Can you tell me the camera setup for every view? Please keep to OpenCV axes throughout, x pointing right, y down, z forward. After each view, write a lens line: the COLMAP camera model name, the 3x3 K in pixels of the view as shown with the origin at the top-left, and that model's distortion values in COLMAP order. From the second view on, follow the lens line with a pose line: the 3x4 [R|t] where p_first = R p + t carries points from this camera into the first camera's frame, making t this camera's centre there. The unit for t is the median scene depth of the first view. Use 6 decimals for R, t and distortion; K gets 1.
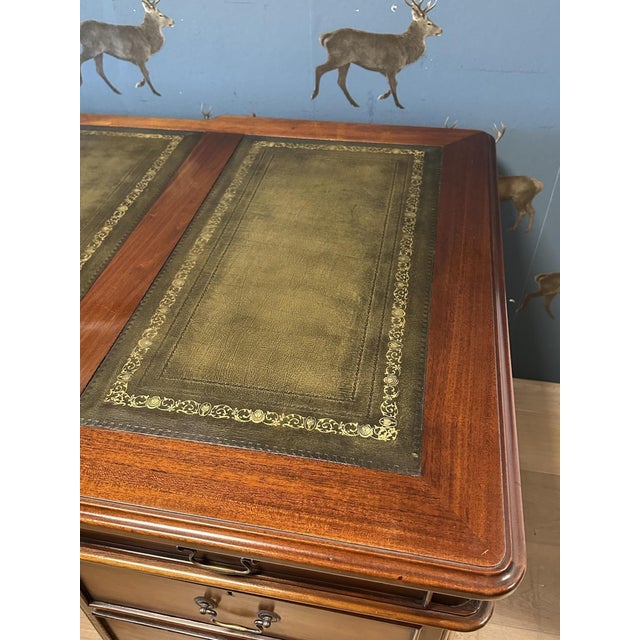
lens RADIAL K [[570.6, 0, 319.7], [0, 570.6, 321.6], [0, 0, 1]] dist [0.144503, -0.257373]
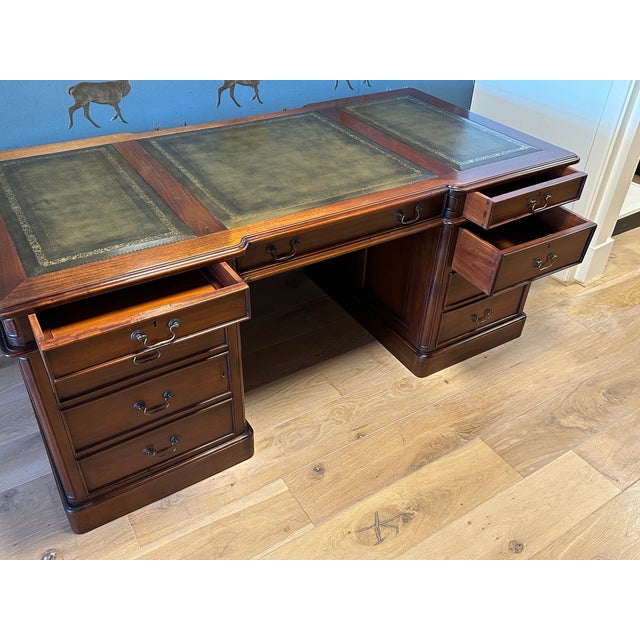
lens RADIAL K [[567.6, 0, 321.9], [0, 567.6, 315.9], [0, 0, 1]] dist [0.155433, -0.292622]
pose [[0.729606, -0.371931, 0.573884, -1.571611], [0.426301, 0.903530, 0.043596, 0.224261], [-0.534736, 0.212839, 0.817776, -0.451494]]
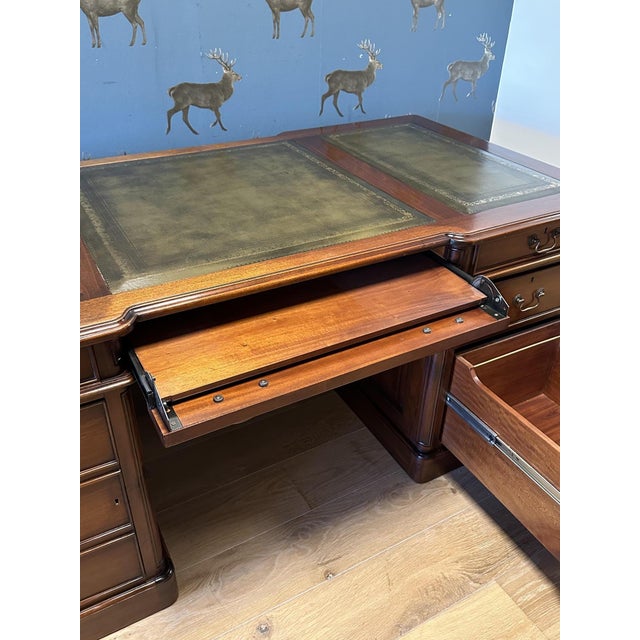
lens RADIAL K [[570.6, 0, 319.7], [0, 570.6, 321.6], [0, 0, 1]] dist [0.144503, -0.257373]
pose [[0.764271, -0.321676, 0.558941, -1.185185], [0.409268, 0.911747, -0.034896, 0.211615], [-0.498388, 0.255426, 0.828473, -0.206905]]
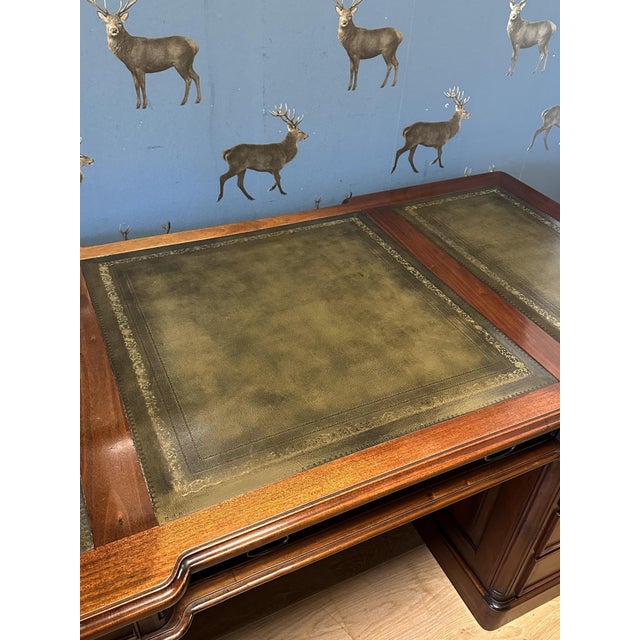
lens RADIAL K [[570.6, 0, 319.7], [0, 570.6, 321.6], [0, 0, 1]] dist [0.144503, -0.257373]
pose [[0.799277, -0.311744, 0.513783, -1.048748], [0.352573, 0.935587, 0.019191, -0.148332], [-0.486671, 0.165807, 0.857706, -0.047687]]
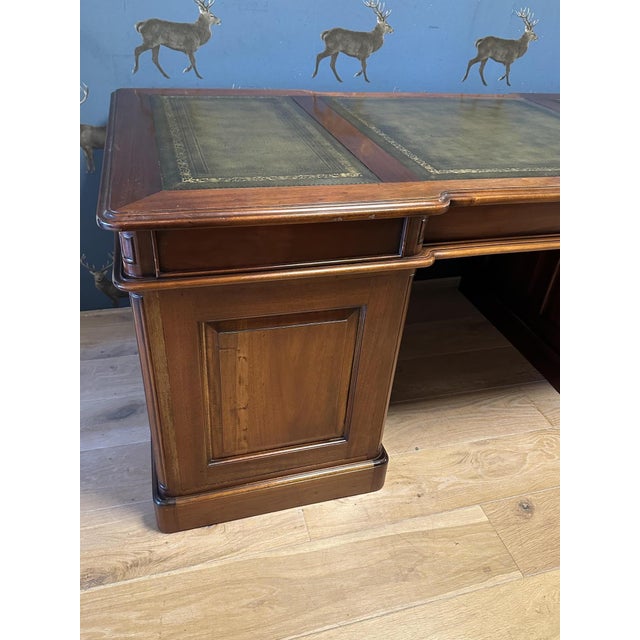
lens RADIAL K [[520.5, 0, 321.1], [0, 520.5, 322.2], [0, 0, 1]] dist [0.158939, -0.327135]
pose [[-0.887437, 0.223042, -0.403370, 0.348518], [-0.348505, 0.248050, 0.903889, -0.995770], [0.301661, 0.942721, -0.142398, 1.304559]]
